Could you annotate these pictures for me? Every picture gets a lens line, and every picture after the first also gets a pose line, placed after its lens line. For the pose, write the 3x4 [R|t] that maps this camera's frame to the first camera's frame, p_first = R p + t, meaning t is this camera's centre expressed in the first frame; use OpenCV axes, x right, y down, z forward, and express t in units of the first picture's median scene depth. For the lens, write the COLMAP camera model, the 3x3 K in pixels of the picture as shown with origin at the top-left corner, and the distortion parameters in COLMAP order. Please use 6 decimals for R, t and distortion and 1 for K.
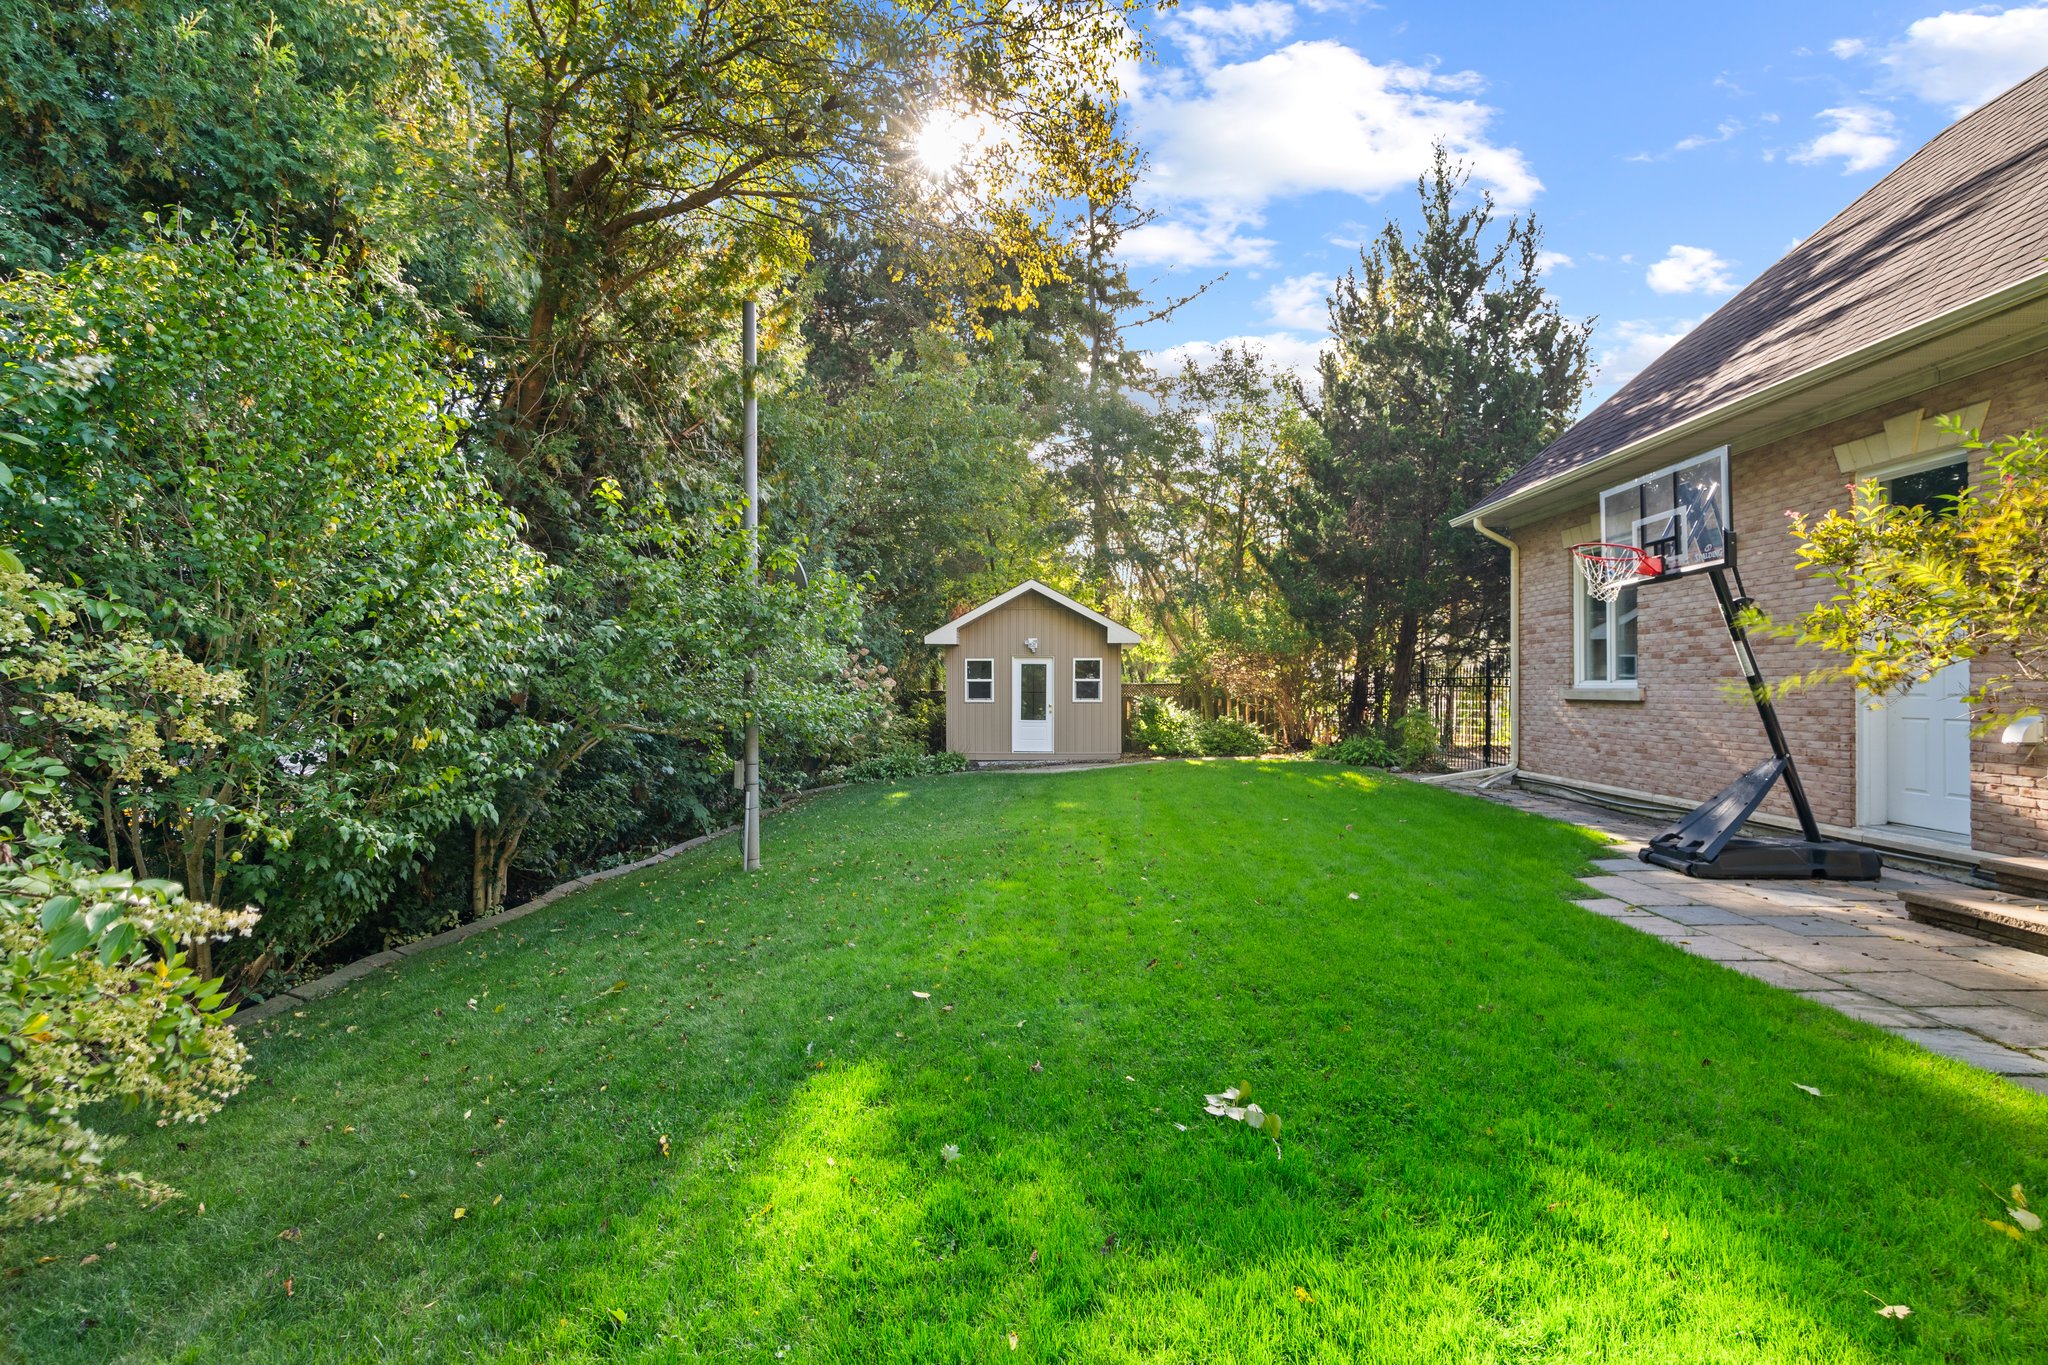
lens RADIAL K [[947.7, 0, 1033.5], [0, 947.7, 699.9], [0, 0, 1]] dist [-0.001137, 0.000552]
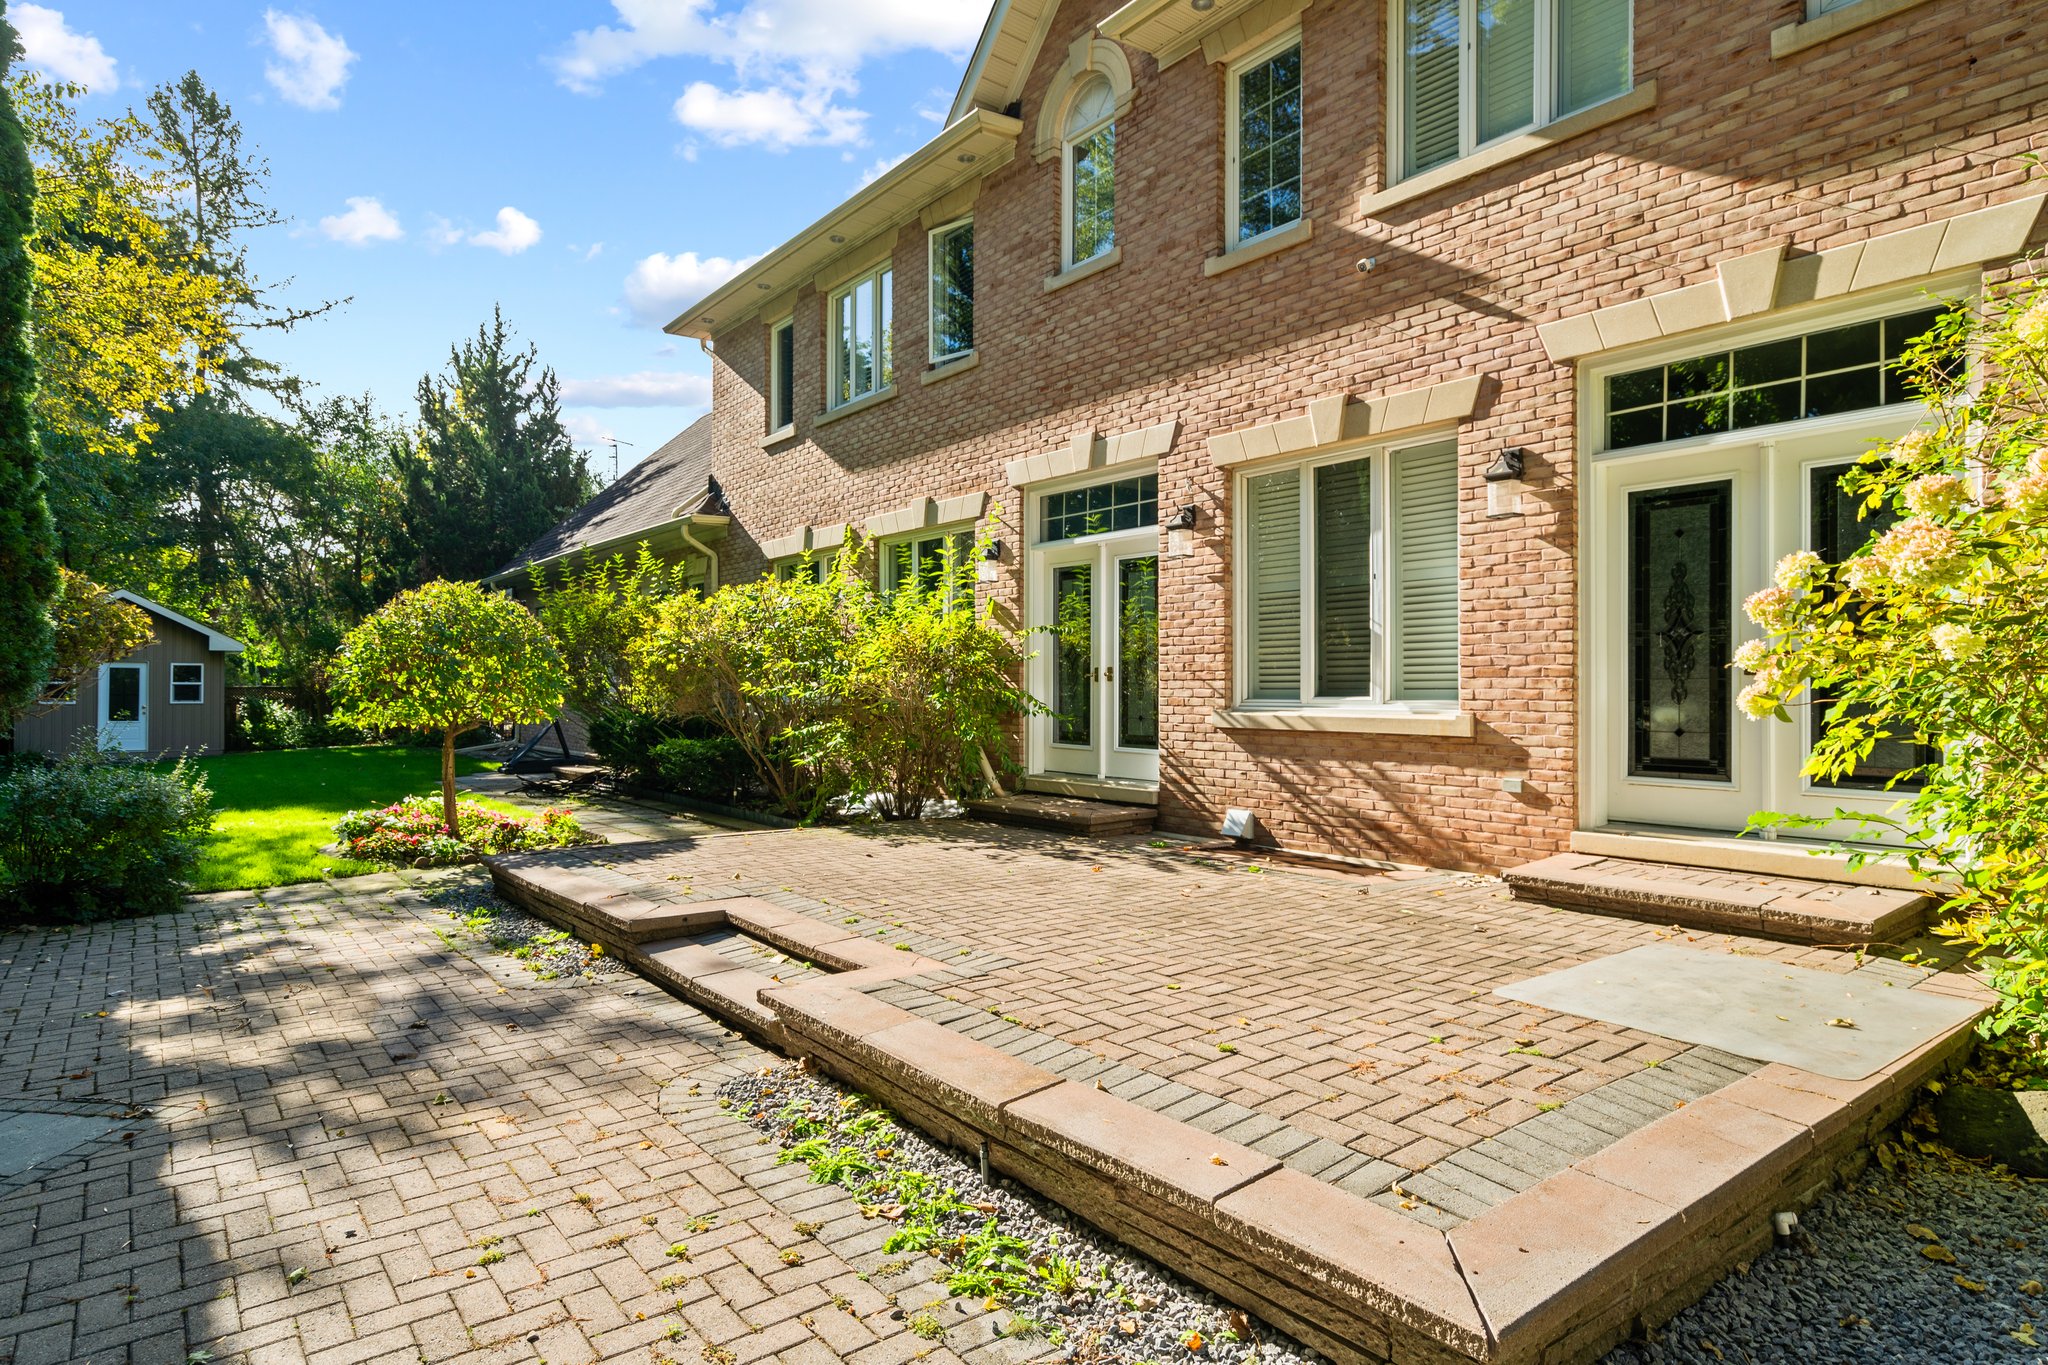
lens RADIAL K [[1152.9, 0, 1024.0], [0, 1152.9, 682.5], [0, 0, 1]] dist [-0.007762, -0.001845]
pose [[0.776942, 0.006928, 0.629534, -0.026422], [0.006121, 0.999809, -0.018557, 0.008723], [-0.629543, 0.018271, 0.776751, -0.656127]]
